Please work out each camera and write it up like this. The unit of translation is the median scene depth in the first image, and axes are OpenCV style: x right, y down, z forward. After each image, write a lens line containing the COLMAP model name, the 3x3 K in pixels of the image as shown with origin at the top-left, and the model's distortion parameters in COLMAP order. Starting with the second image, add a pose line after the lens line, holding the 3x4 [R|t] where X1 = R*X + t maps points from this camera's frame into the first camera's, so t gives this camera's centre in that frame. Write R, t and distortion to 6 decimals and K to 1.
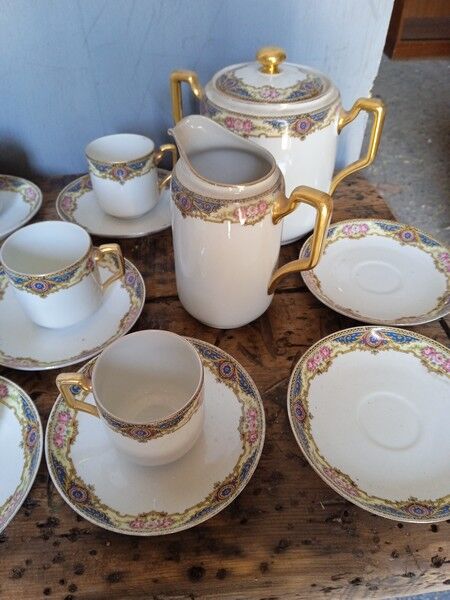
lens RADIAL K [[501.9, 0, 225.0], [0, 501.9, 300.0], [0, 0, 1]] dist [0.095815, -0.174434]
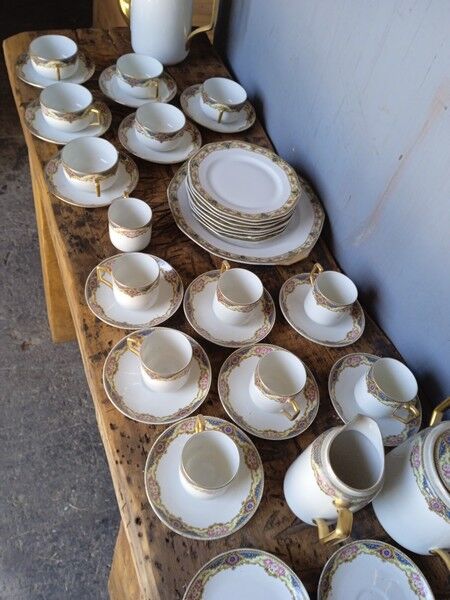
lens RADIAL K [[501.9, 0, 225.0], [0, 501.9, 300.0], [0, 0, 1]] dist [0.095815, -0.174434]
pose [[0.255598, 0.809046, -0.529257, 0.328031], [-0.808849, 0.478817, 0.341317, -0.707156], [0.529559, 0.340850, 0.776781, -0.557663]]
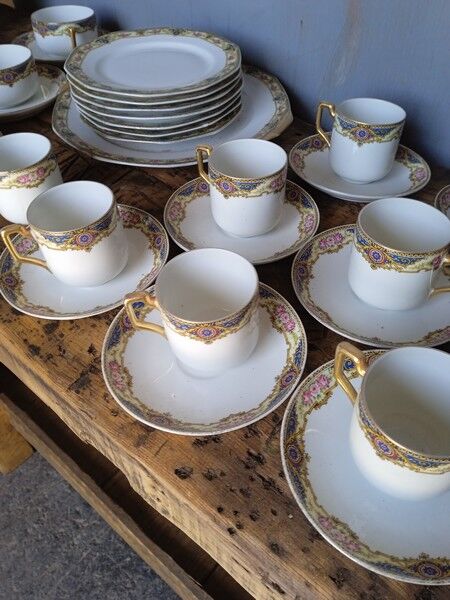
lens RADIAL K [[504.9, 0, 225.0], [0, 504.9, 300.0], [0, 0, 1]] dist [0.095813, -0.183630]
pose [[0.685089, 0.515896, -0.514300, -0.024813], [-0.511659, 0.843320, 0.164366, 0.034057], [0.518515, 0.150541, 0.841712, 0.053416]]
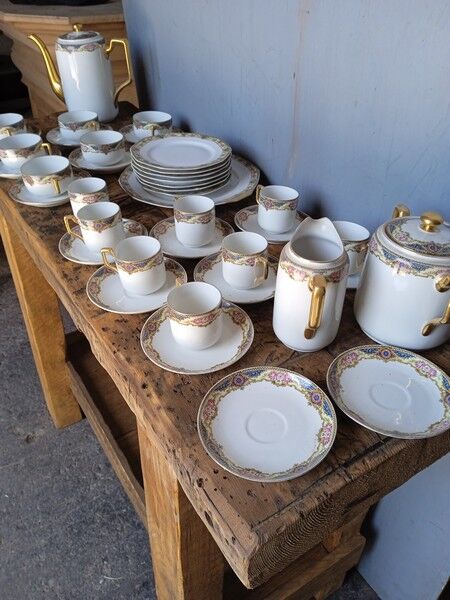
lens RADIAL K [[501.9, 0, 225.0], [0, 501.9, 300.0], [0, 0, 1]] dist [0.095815, -0.174434]
pose [[0.451887, 0.538337, -0.711330, 1.157091], [-0.639693, 0.751317, 0.162222, -0.218089], [0.621765, 0.381727, 0.683881, -0.267092]]
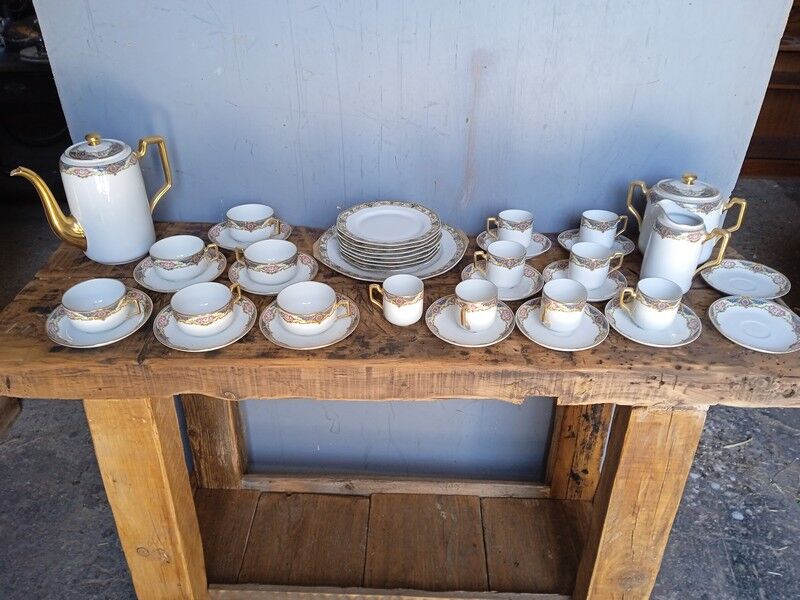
lens RADIAL K [[657.5, 0, 396.4], [0, 657.5, 302.4], [0, 0, 1]] dist [0.101337, -0.176479]
pose [[0.990521, 0.077909, -0.113129, -0.947977], [-0.101872, 0.969123, -0.224549, 0.963117], [0.092141, 0.233945, 0.967874, -2.086918]]
